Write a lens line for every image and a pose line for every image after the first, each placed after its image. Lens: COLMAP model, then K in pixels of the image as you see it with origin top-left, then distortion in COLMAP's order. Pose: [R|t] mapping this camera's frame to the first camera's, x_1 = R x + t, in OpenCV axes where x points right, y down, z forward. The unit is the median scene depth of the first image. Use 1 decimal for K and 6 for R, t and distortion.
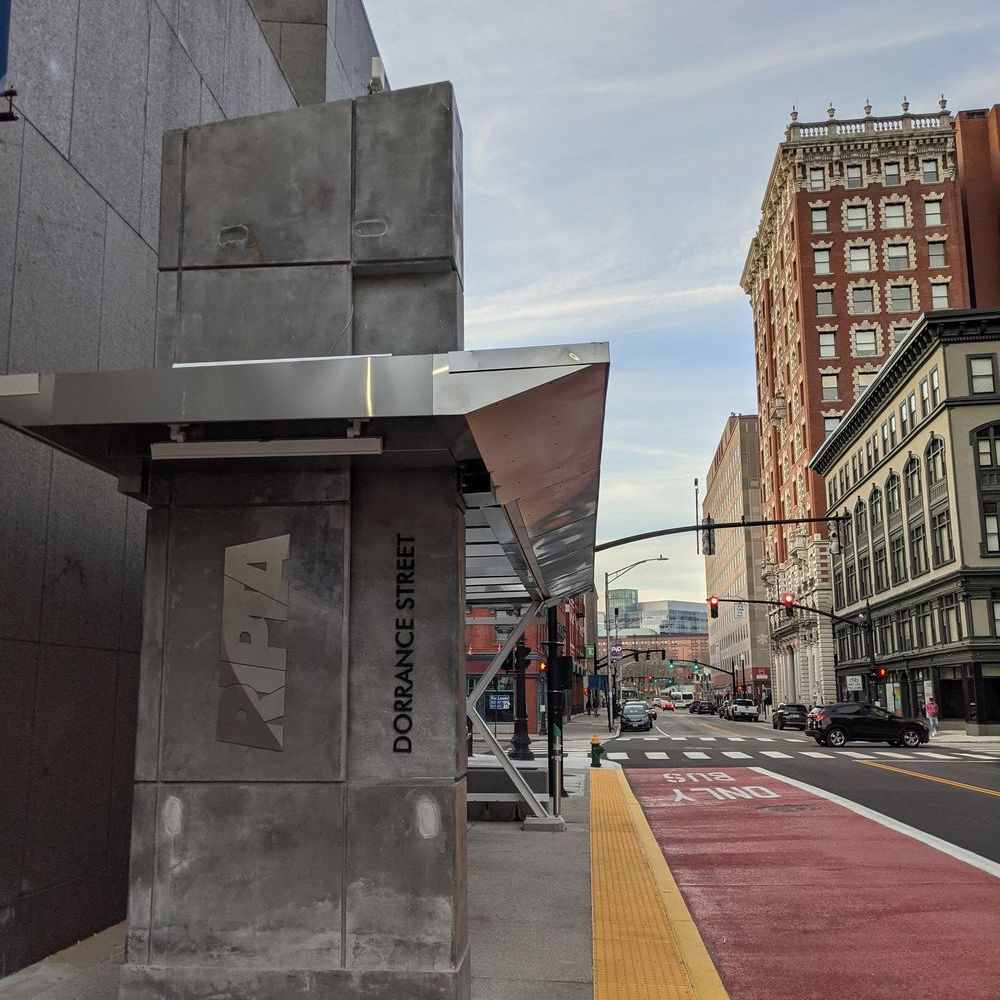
lens RADIAL K [[1017.0, 0, 488.1], [0, 1017.0, 528.5], [0, 0, 1]] dist [0.084557, -0.170720]
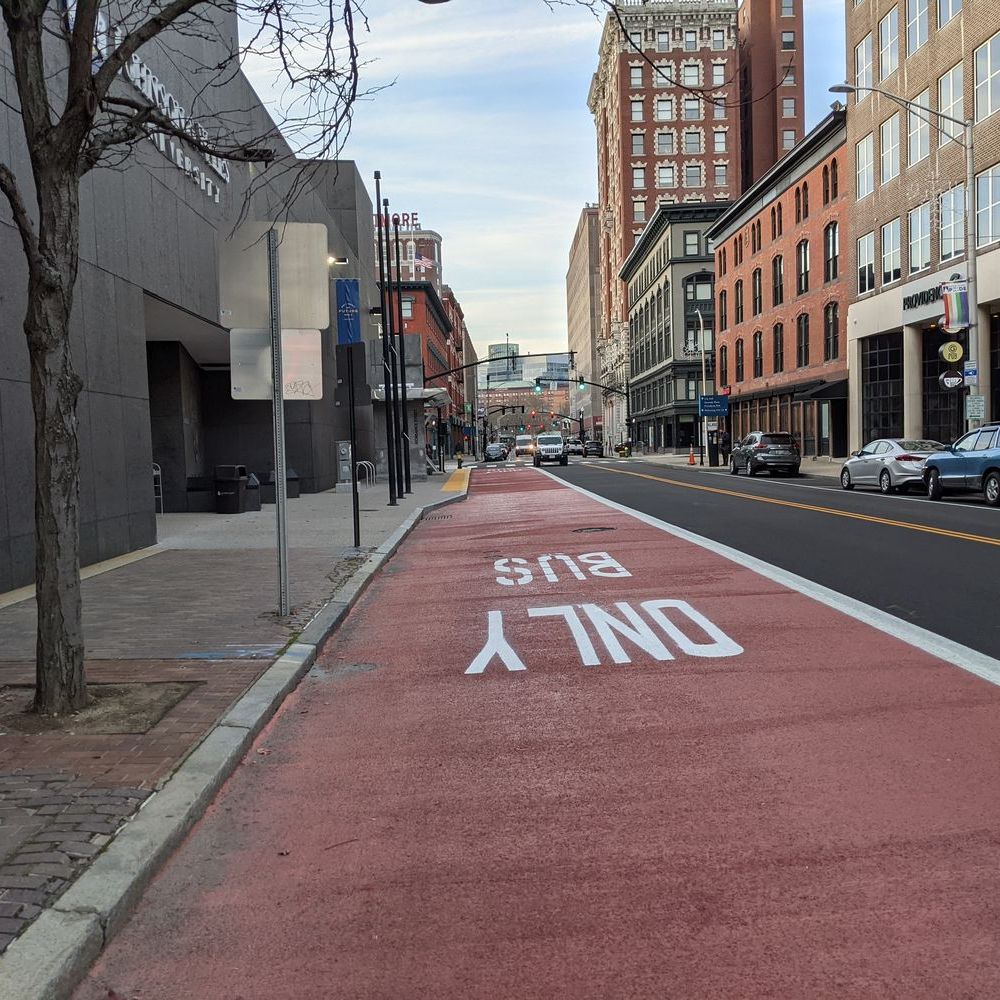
lens RADIAL K [[1006.7, 0, 522.5], [0, 1006.7, 499.7], [0, 0, 1]] dist [-0.011154, -0.006683]
pose [[0.989398, -0.034974, 0.140959, -0.037471], [0.003751, 0.976402, 0.215927, -0.091849], [-0.145184, -0.213109, 0.966181, -0.604712]]
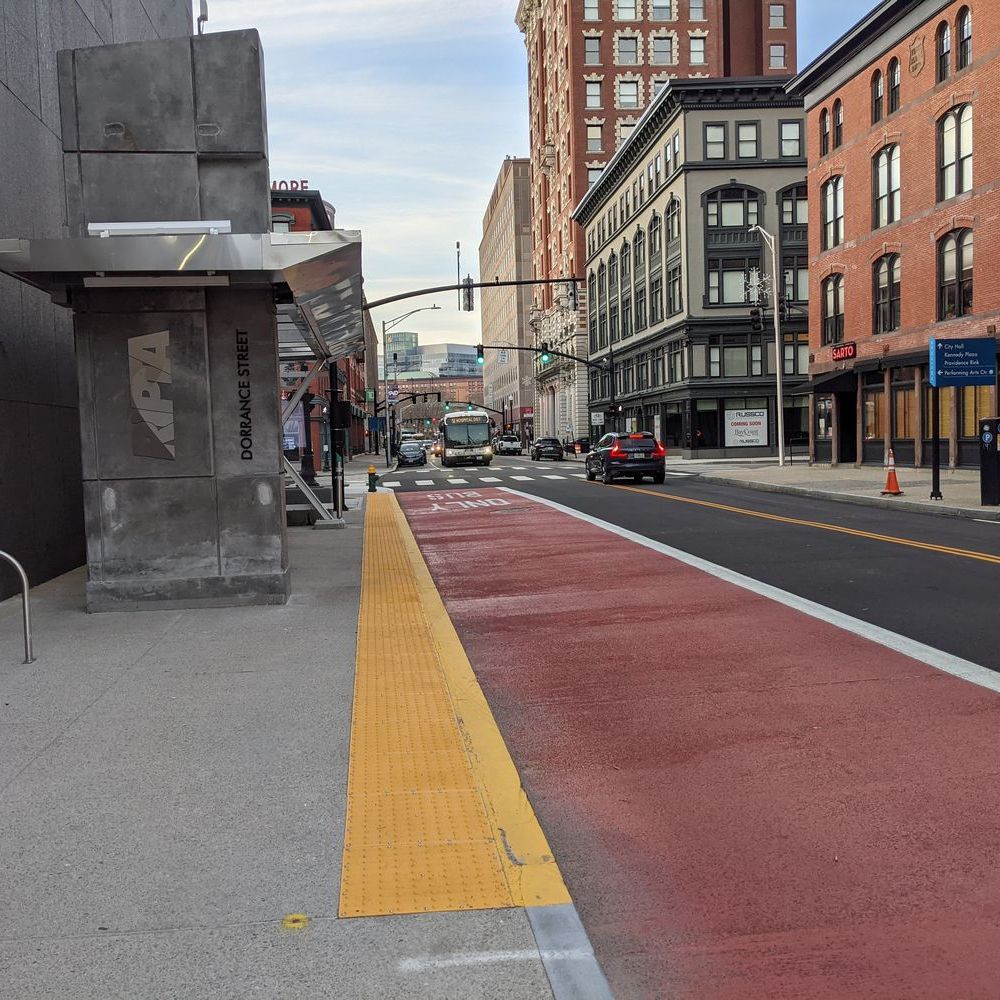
lens RADIAL K [[1013.1, 0, 486.3], [0, 1013.1, 496.1], [0, 0, 1]] dist [0.059864, -0.101398]
pose [[0.977683, -0.036020, 0.206977, -0.005175], [-0.010015, 0.976082, 0.217173, -0.010934], [-0.209849, -0.214399, 0.953937, -0.083049]]
